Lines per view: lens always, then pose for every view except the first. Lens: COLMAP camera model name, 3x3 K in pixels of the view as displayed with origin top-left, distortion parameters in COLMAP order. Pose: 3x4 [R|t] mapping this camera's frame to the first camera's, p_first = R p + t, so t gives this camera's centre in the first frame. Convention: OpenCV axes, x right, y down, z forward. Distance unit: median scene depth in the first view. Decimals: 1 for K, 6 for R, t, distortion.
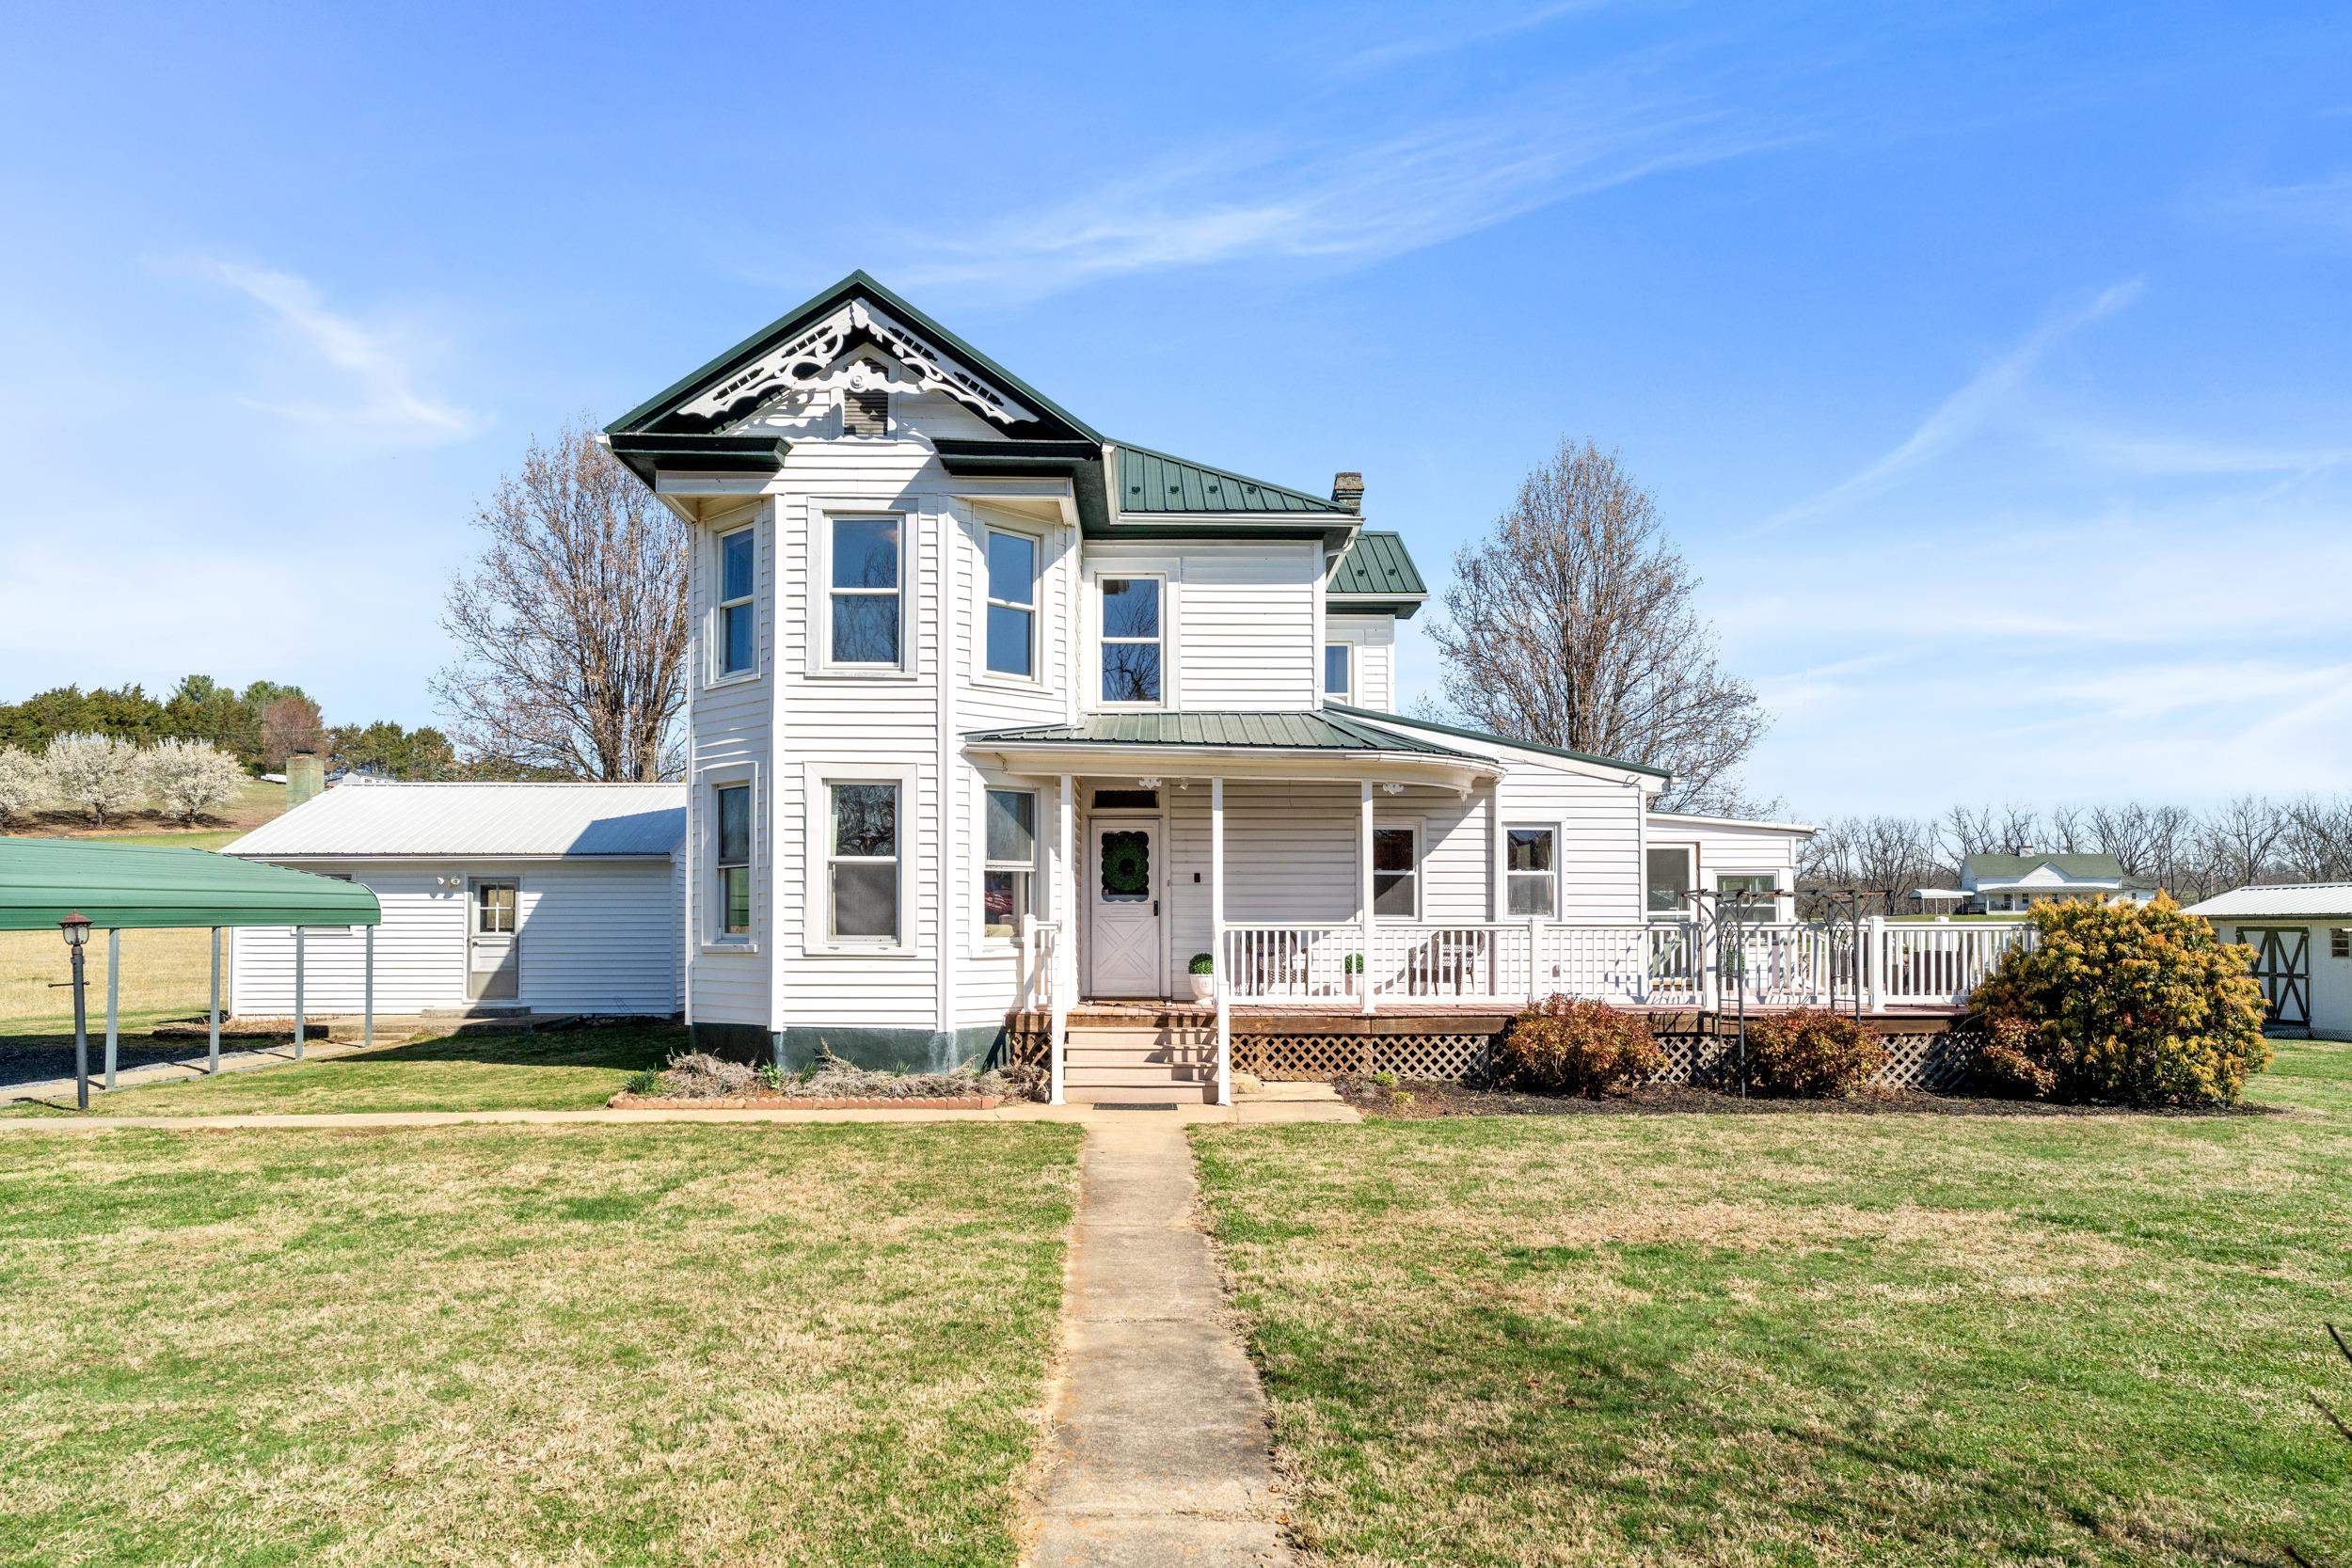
lens RADIAL K [[1268.6, 0, 1184.4], [0, 1268.6, 839.9], [0, 0, 1]] dist [-0.001728, -0.000103]
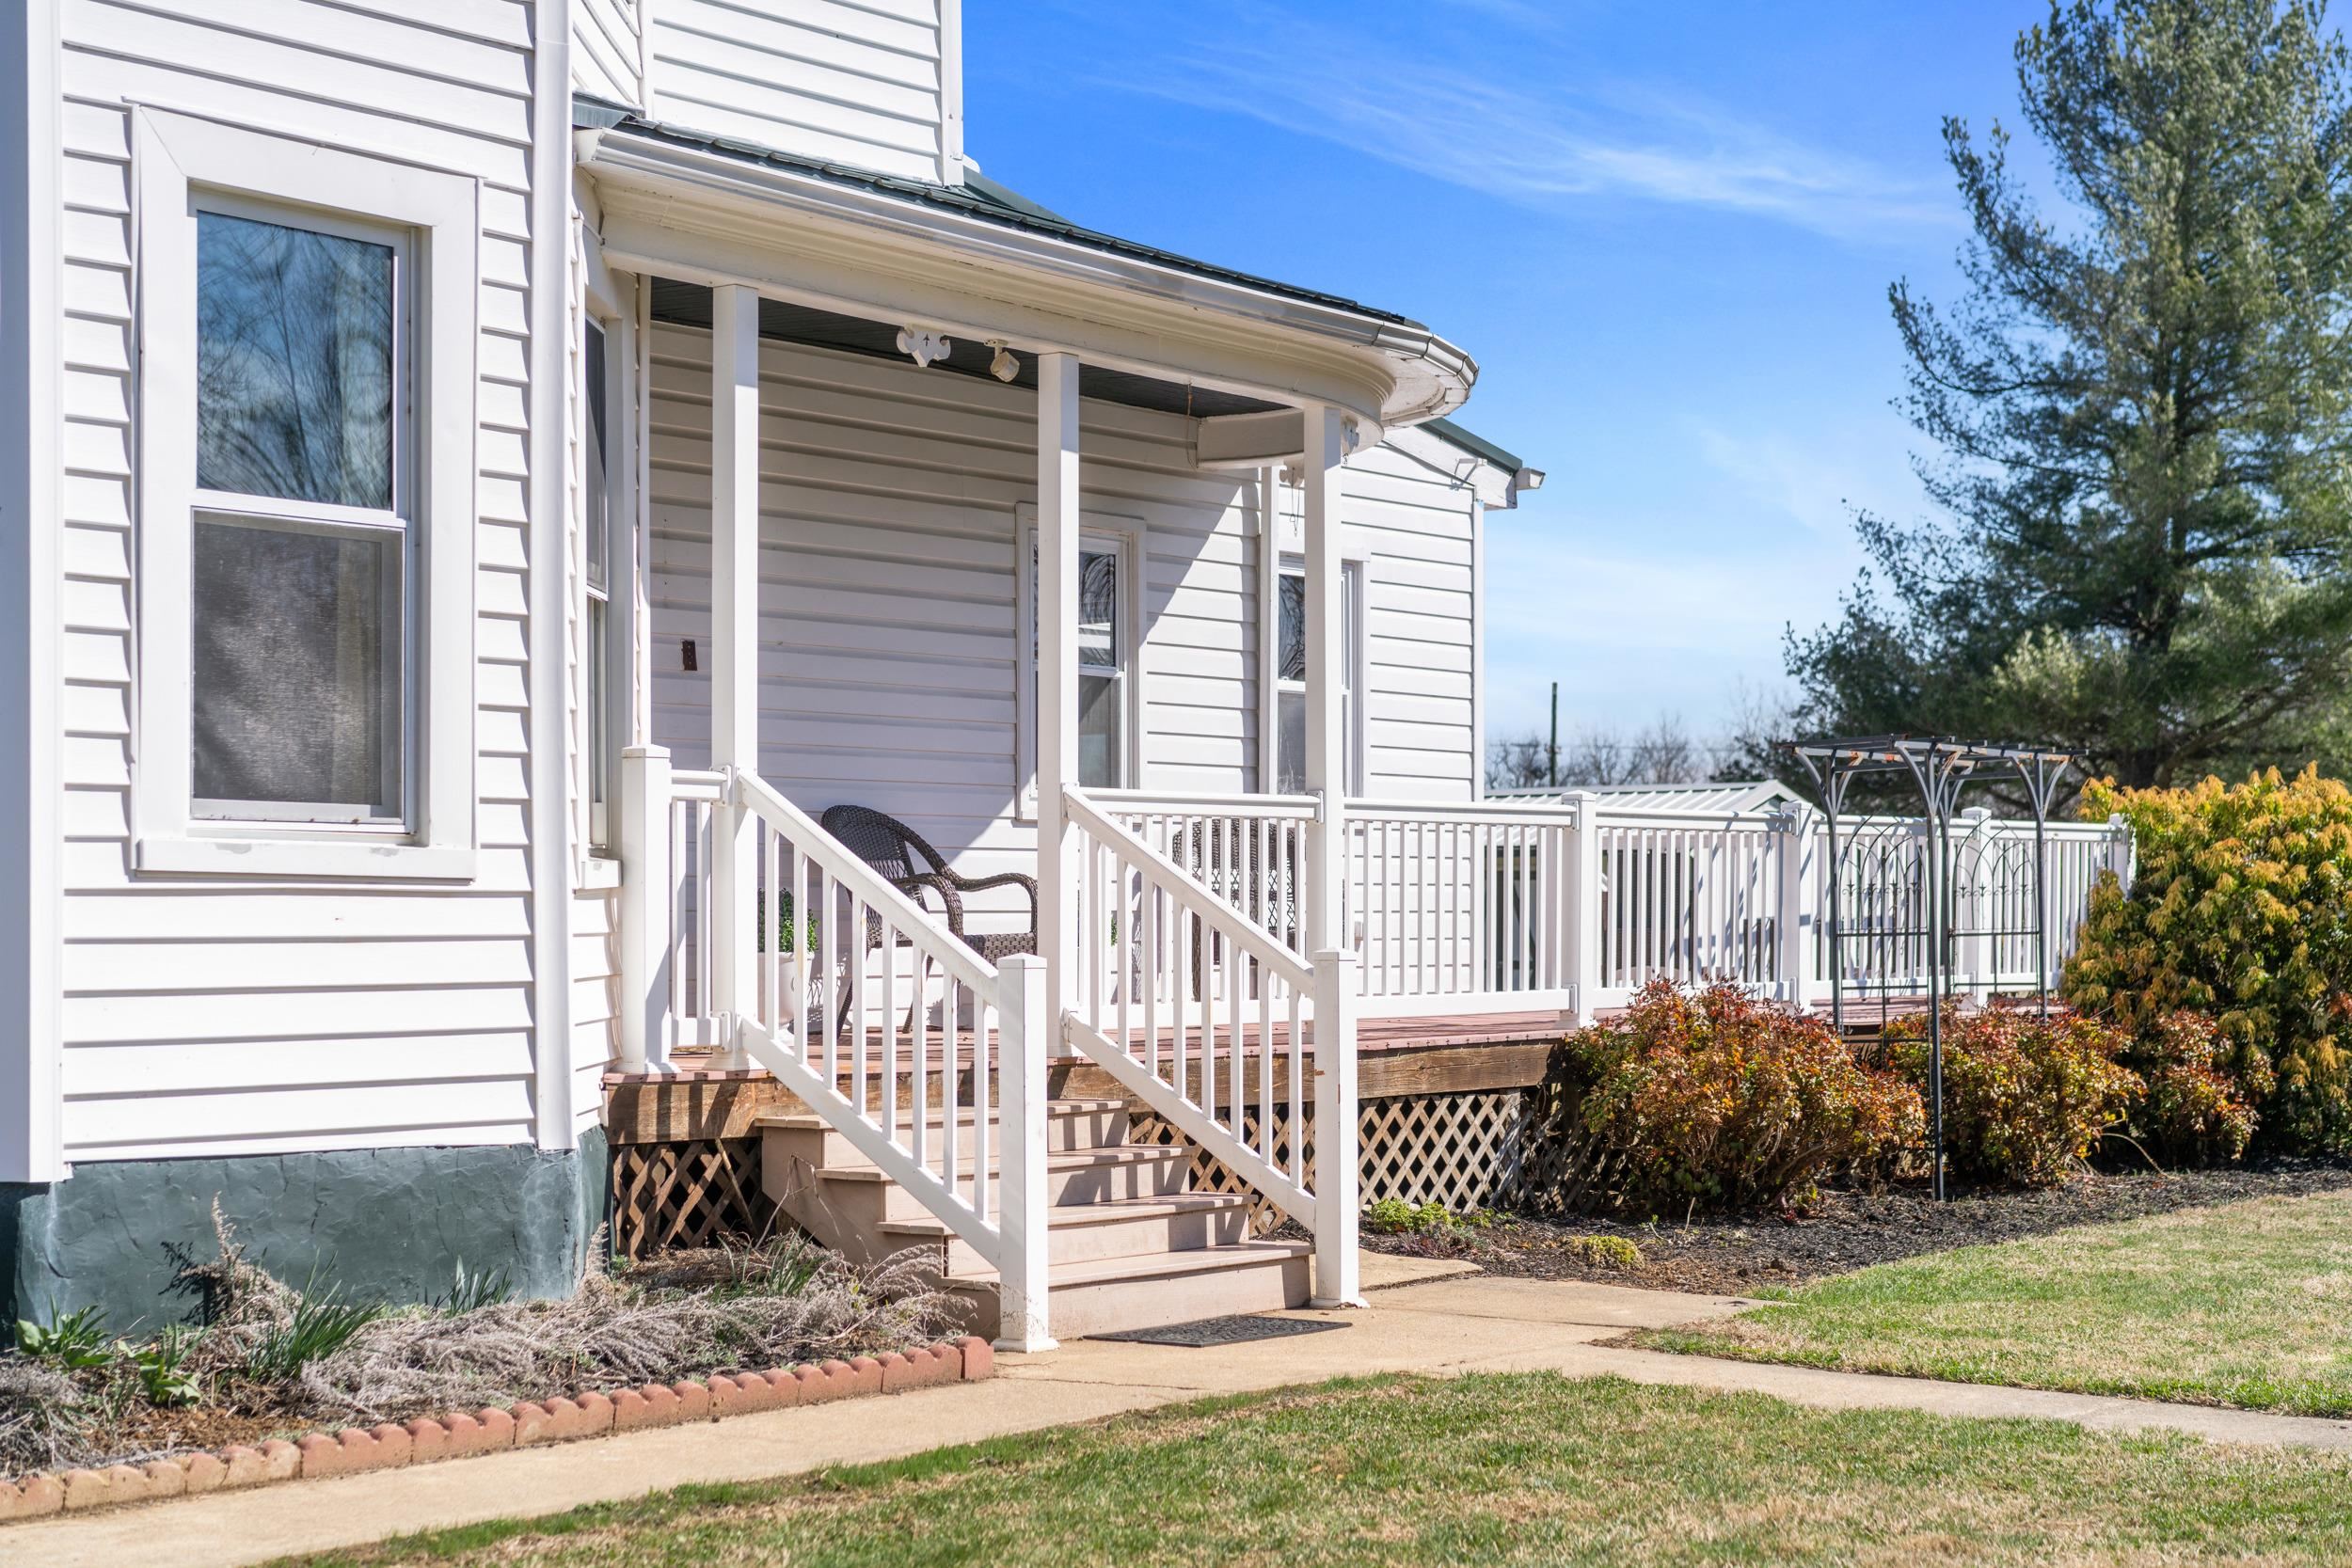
lens RADIAL K [[3604.8, 0, 1176.0], [0, 3604.8, 784.0], [0, 0, 1]] dist [-0.013432, -0.007258]
pose [[0.649857, 0.024007, 0.759677, -0.555718], [-0.048098, 0.998797, 0.009582, 0.044068], [-0.758533, -0.042766, 0.650230, 0.297120]]
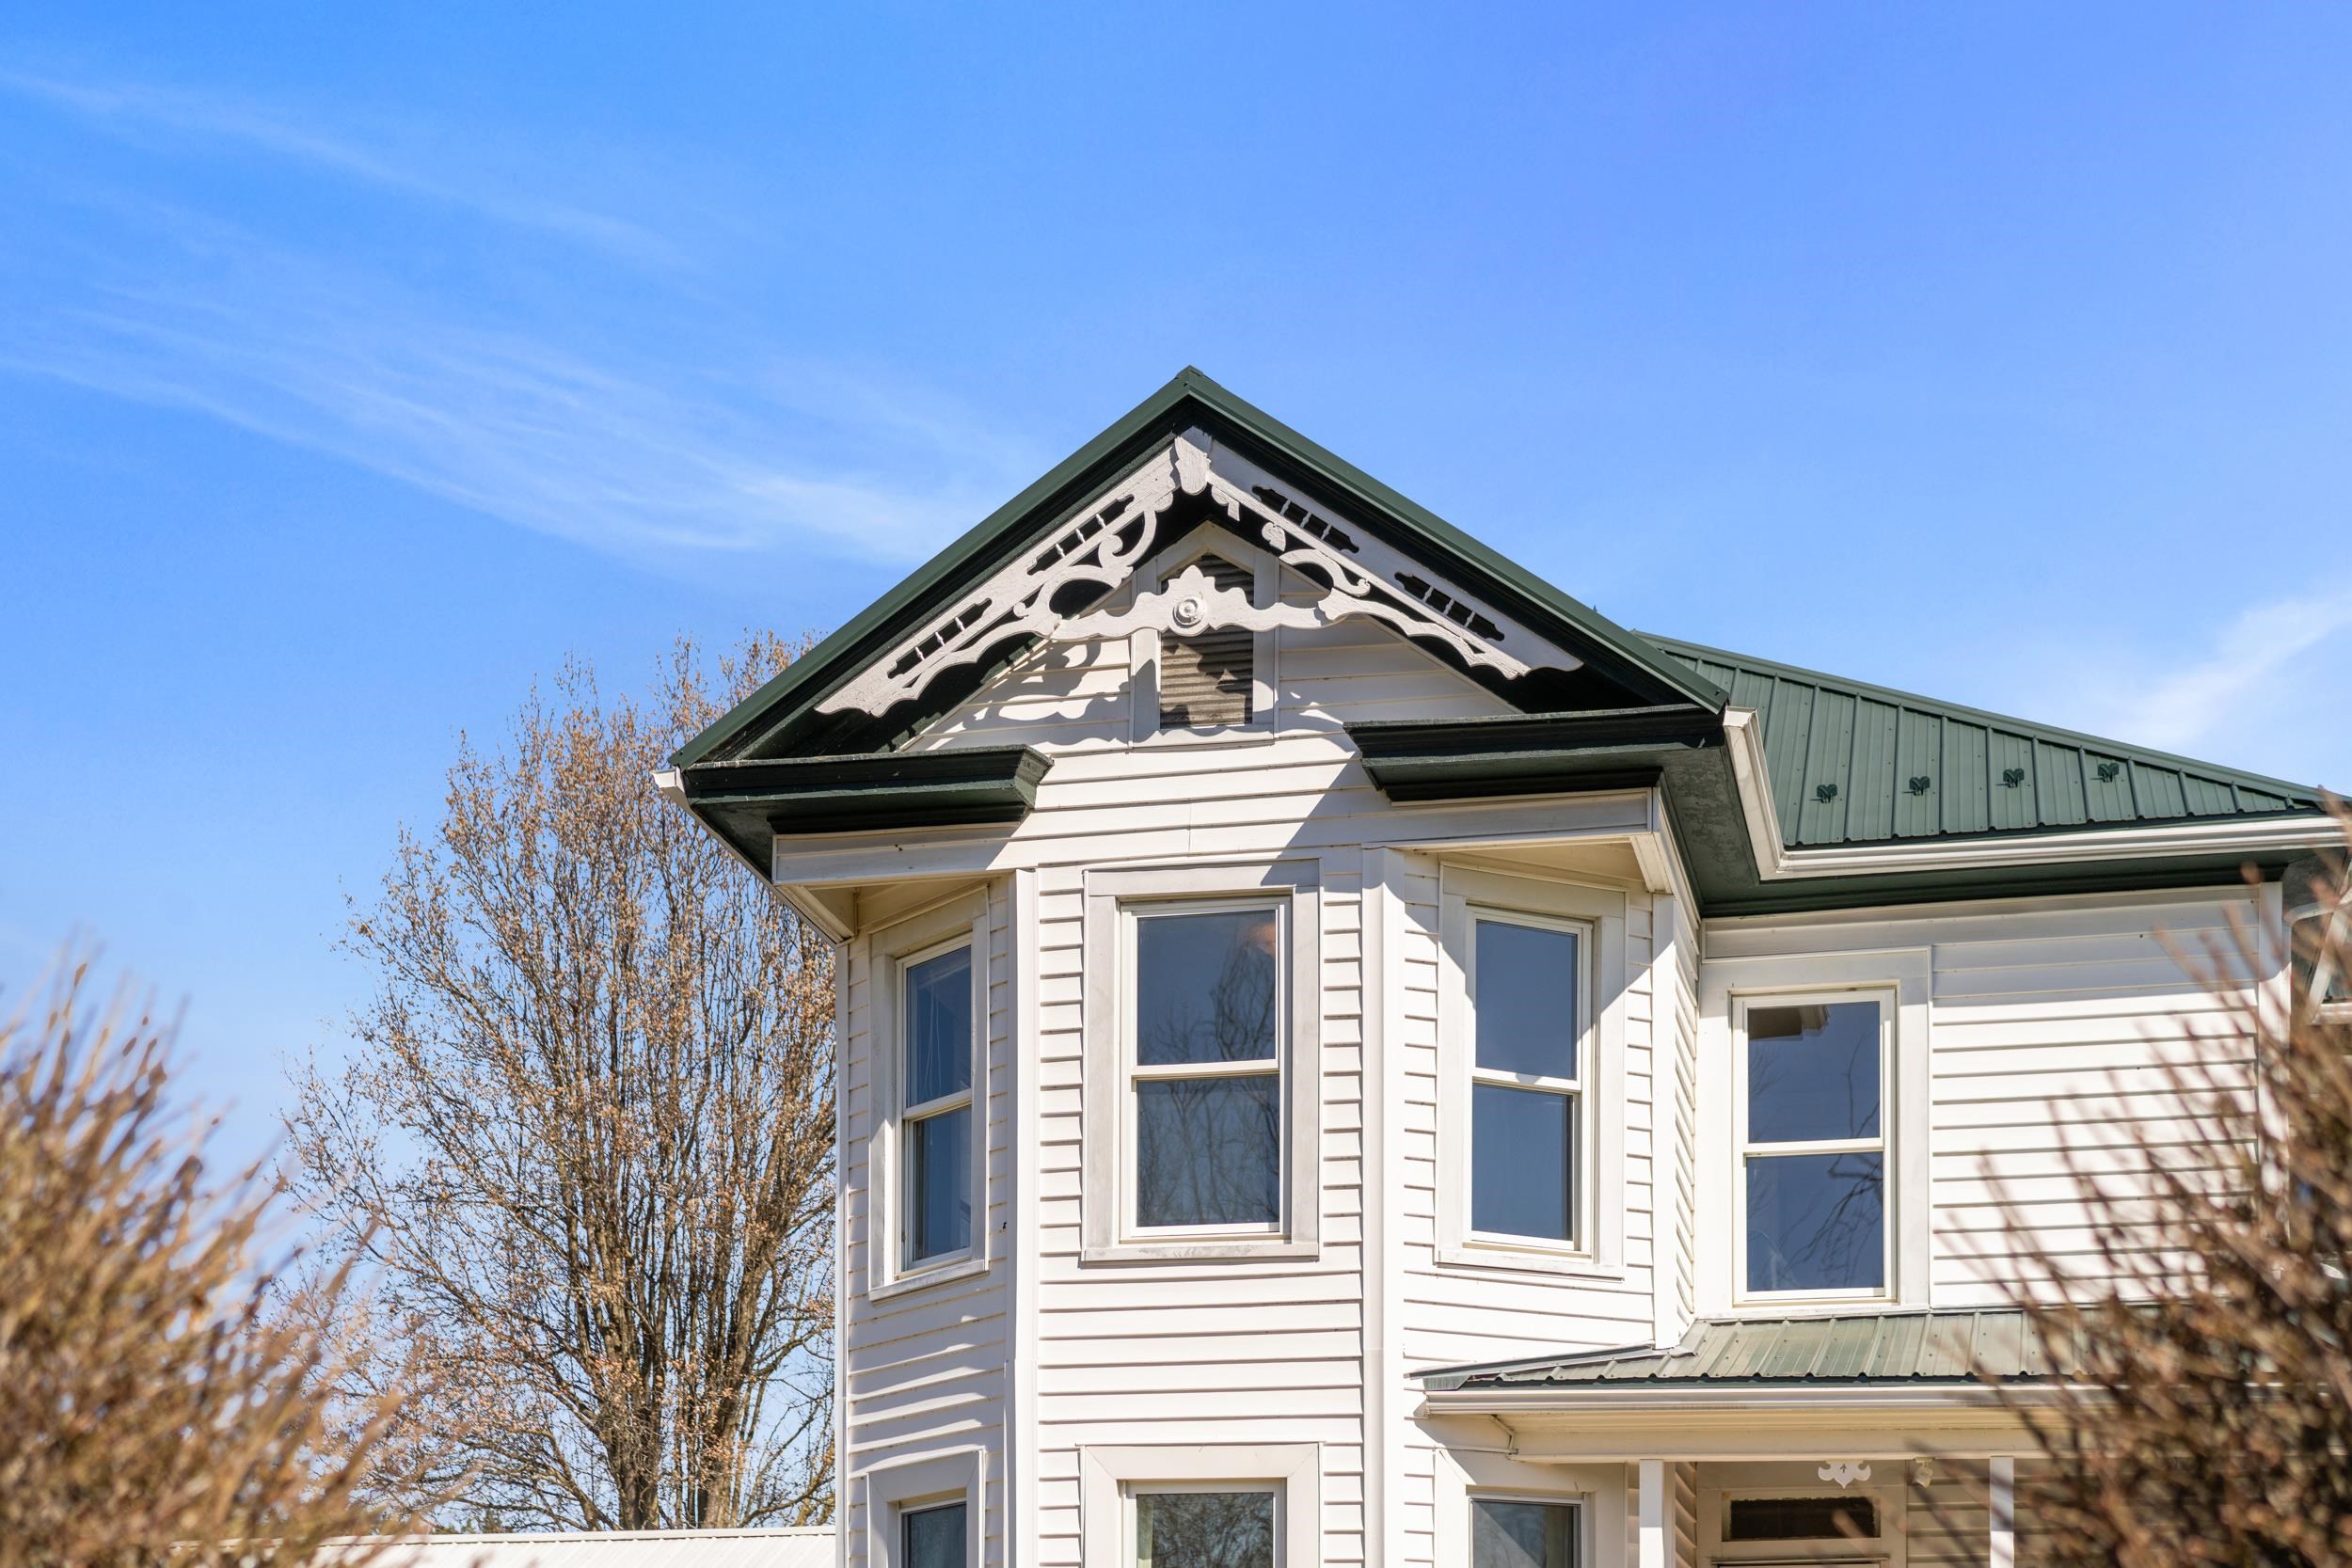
lens RADIAL K [[3604.8, 0, 1176.0], [0, 3604.8, 784.0], [0, 0, 1]] dist [-0.013432, -0.007258]
pose [[0.966124, -0.073539, -0.247379, 0.059210], [0.008173, 0.966780, -0.255477, 0.031975], [0.257949, 0.244801, 0.934631, -0.215068]]
